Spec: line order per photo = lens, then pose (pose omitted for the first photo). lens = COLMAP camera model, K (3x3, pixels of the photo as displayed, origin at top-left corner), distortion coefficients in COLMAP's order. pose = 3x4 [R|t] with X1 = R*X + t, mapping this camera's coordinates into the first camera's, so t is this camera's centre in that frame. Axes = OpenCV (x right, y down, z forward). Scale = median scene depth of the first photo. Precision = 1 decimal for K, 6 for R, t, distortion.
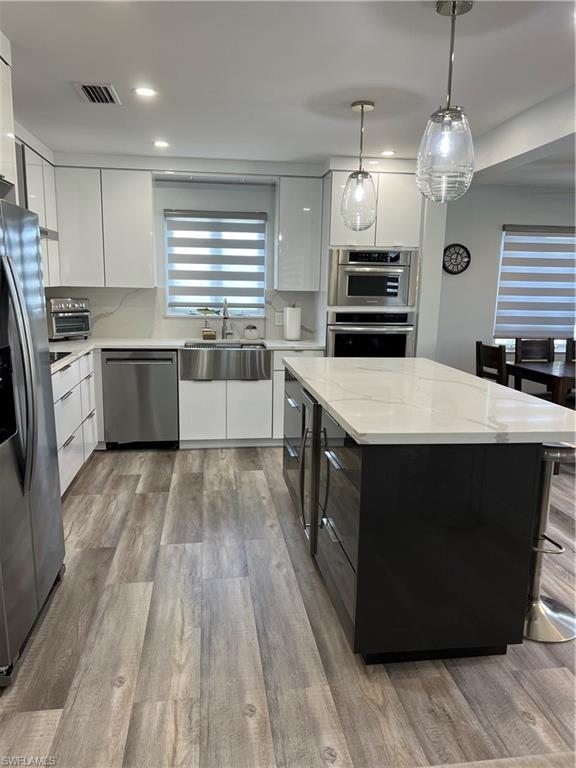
lens RADIAL K [[577.5, 0, 283.3], [0, 577.5, 389.3], [0, 0, 1]] dist [0.068331, -0.090272]
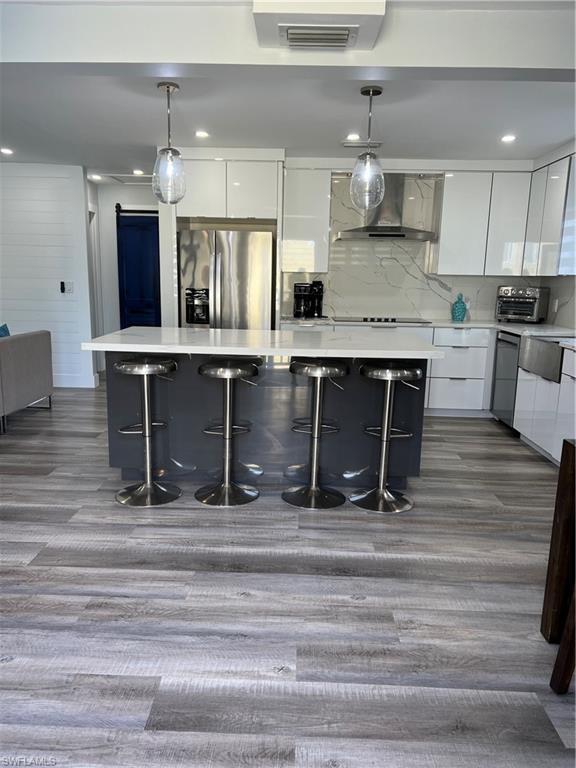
lens RADIAL K [[577.5, 0, 283.3], [0, 577.5, 389.3], [0, 0, 1]] dist [0.068331, -0.090272]
pose [[-0.164314, 0.168767, -0.971864, 0.872008], [-0.202824, 0.958422, 0.200724, -0.098455], [0.965331, 0.230099, -0.123252, 0.745734]]
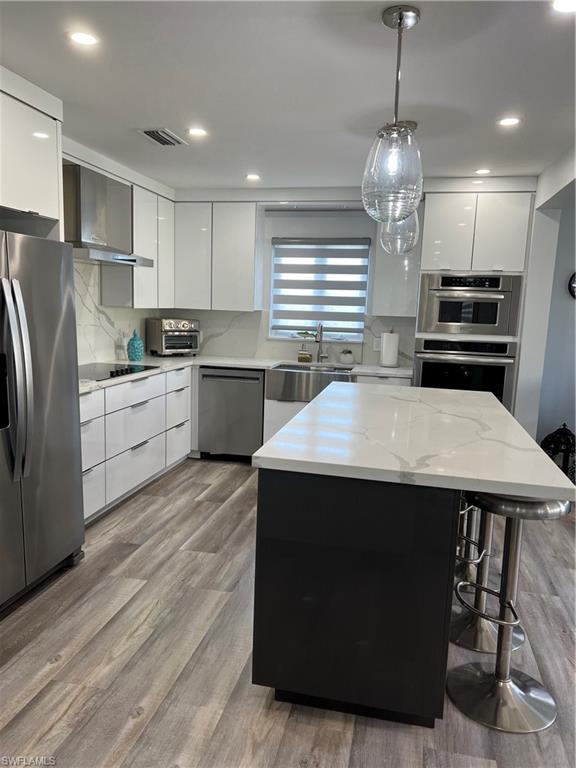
lens RADIAL K [[577.5, 0, 283.3], [0, 577.5, 389.3], [0, 0, 1]] dist [0.068331, -0.090272]
pose [[0.937674, 0.064573, -0.341465, 0.206299], [-0.079564, 0.996376, -0.030063, -0.004750], [0.338287, 0.055357, 0.939413, 0.033144]]
